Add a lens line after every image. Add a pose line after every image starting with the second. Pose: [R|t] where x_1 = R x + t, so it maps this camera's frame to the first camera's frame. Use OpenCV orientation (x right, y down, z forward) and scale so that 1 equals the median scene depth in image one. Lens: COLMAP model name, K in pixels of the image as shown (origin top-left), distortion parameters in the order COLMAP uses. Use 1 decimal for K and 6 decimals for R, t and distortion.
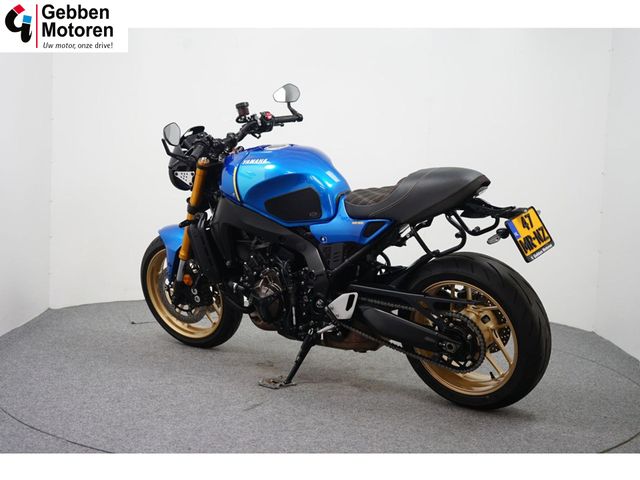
lens RADIAL K [[992.4, 0, 319.9], [0, 992.4, 238.4], [0, 0, 1]] dist [0.001372, 0.000000]
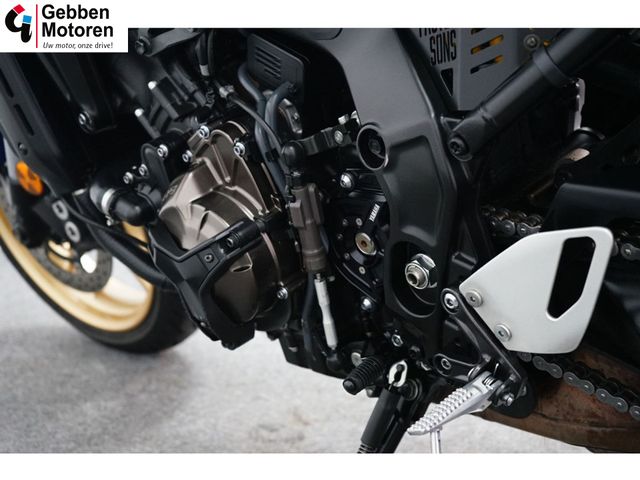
lens RADIAL K [[992.4, 0, 319.2], [0, 992.4, 238.9], [0, 0, 1]] dist [0.001372, 0.000000]
pose [[0.984524, -0.053657, -0.166835, 0.014382], [0.078110, 0.986541, 0.143653, 0.024604], [0.156882, -0.154462, 0.975464, 0.768020]]
